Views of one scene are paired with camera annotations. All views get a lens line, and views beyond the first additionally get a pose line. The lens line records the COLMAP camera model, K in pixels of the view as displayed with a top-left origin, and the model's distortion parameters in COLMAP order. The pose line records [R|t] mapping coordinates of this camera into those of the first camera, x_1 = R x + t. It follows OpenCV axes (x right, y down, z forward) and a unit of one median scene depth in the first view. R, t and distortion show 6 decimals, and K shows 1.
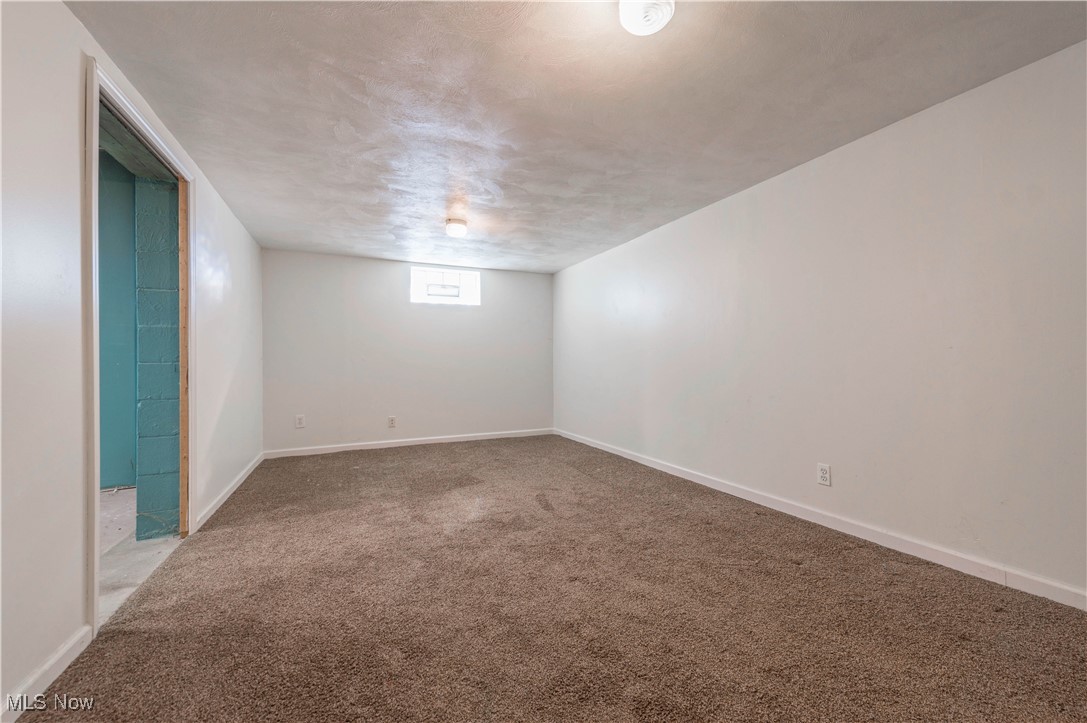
lens RADIAL K [[429.7, 0, 551.5], [0, 429.7, 360.1], [0, 0, 1]] dist [0.017503, -0.000073]
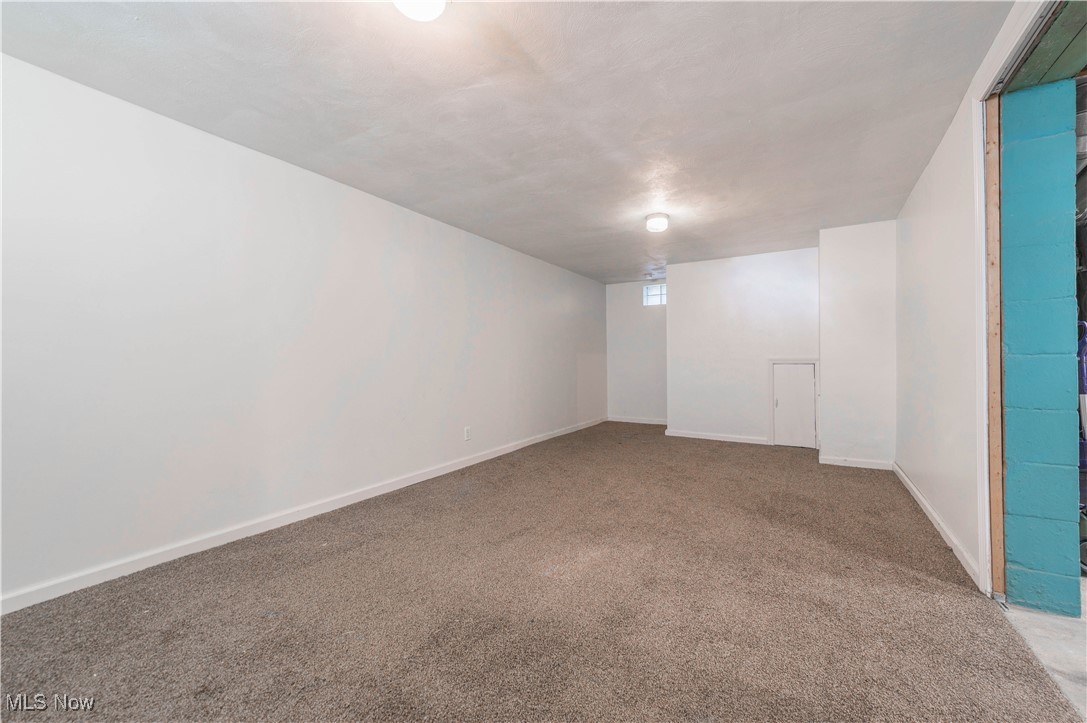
lens RADIAL K [[429.7, 0, 551.5], [0, 429.7, 360.1], [0, 0, 1]] dist [0.017503, -0.000073]
pose [[-0.559220, 0.010938, 0.828947, -0.798748], [0.006853, 0.999940, -0.008571, 0.007724], [-0.828991, 0.000888, -0.559261, 1.512226]]
